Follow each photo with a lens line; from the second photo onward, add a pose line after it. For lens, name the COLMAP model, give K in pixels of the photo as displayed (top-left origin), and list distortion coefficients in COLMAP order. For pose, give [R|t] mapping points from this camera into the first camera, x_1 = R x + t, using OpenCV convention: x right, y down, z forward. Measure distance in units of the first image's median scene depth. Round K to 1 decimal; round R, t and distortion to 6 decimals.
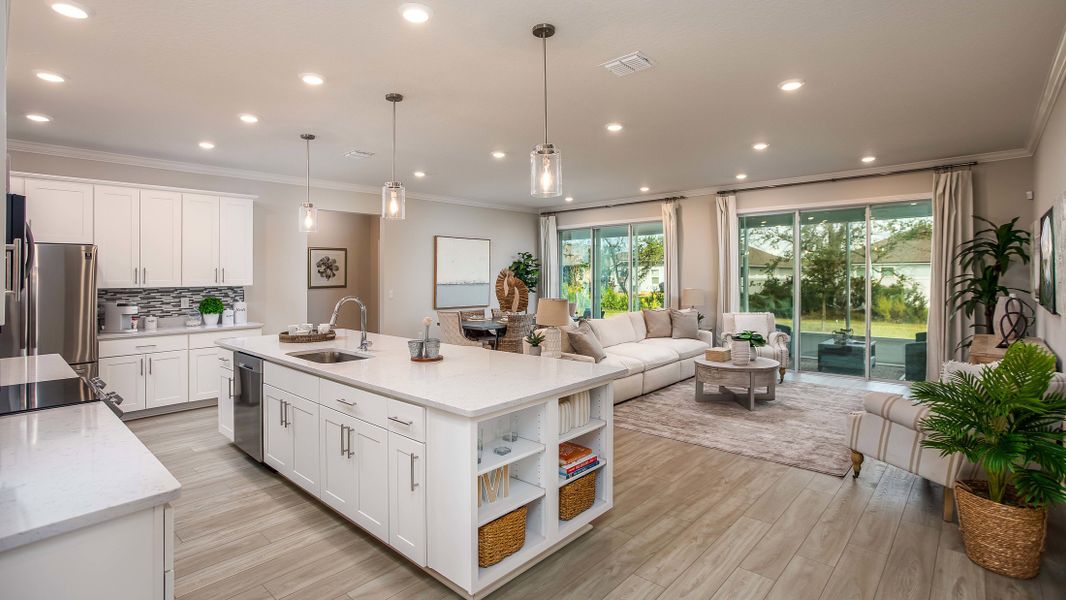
lens RADIAL K [[513.7, 0, 533.1], [0, 513.7, 293.5], [0, 0, 1]] dist [-0.017876, 0.004350]
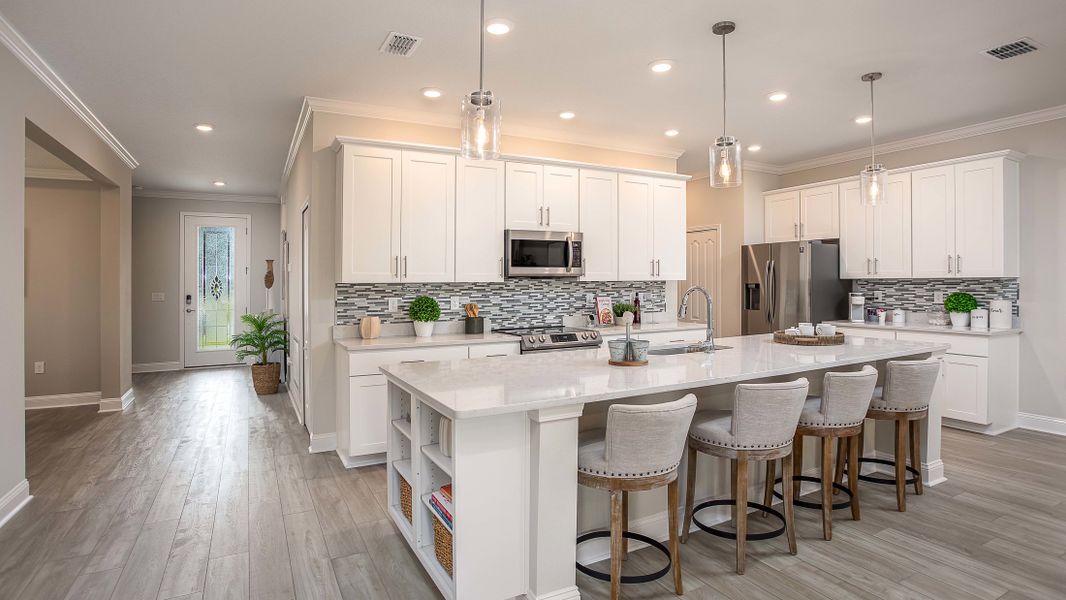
lens RADIAL K [[550.6, 0, 531.0], [0, 550.6, 281.1], [0, 0, 1]] dist [-0.028517, 0.001540]
pose [[-0.338936, 0.007954, -0.940776, 0.377635], [-0.021777, 0.999630, 0.016297, -0.008026], [0.940557, 0.026011, -0.338638, 0.638904]]
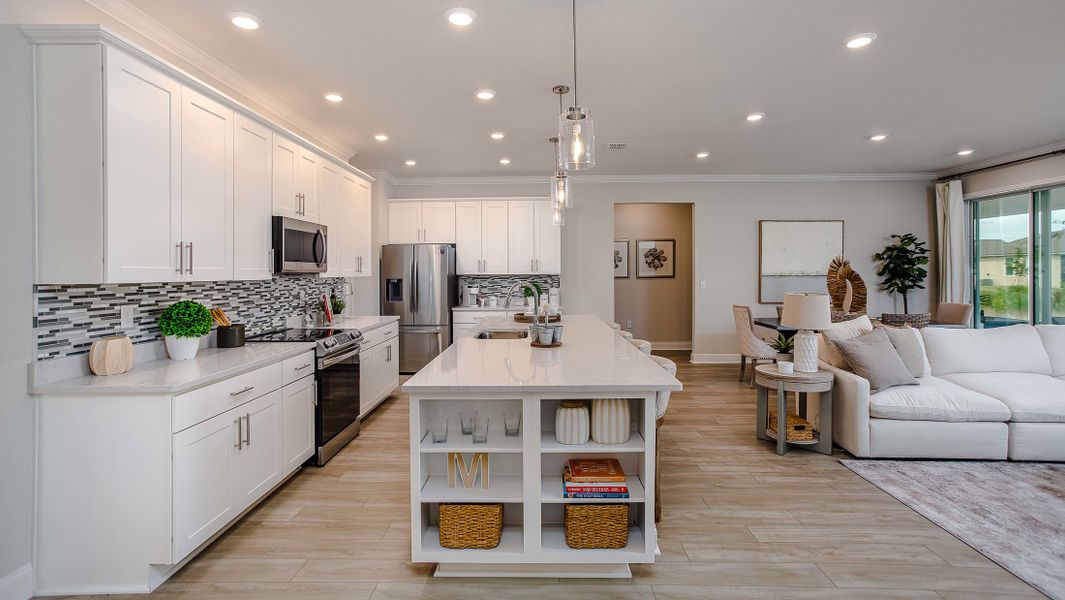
lens RADIAL K [[513.2, 0, 526.3], [0, 513.2, 290.9], [0, 0, 1]] dist [-0.017876, 0.004350]
pose [[0.649070, 0.033378, -0.759996, 0.297536], [-0.026151, 0.999425, 0.021559, -0.000386], [0.760279, 0.005882, 0.649570, 0.176172]]
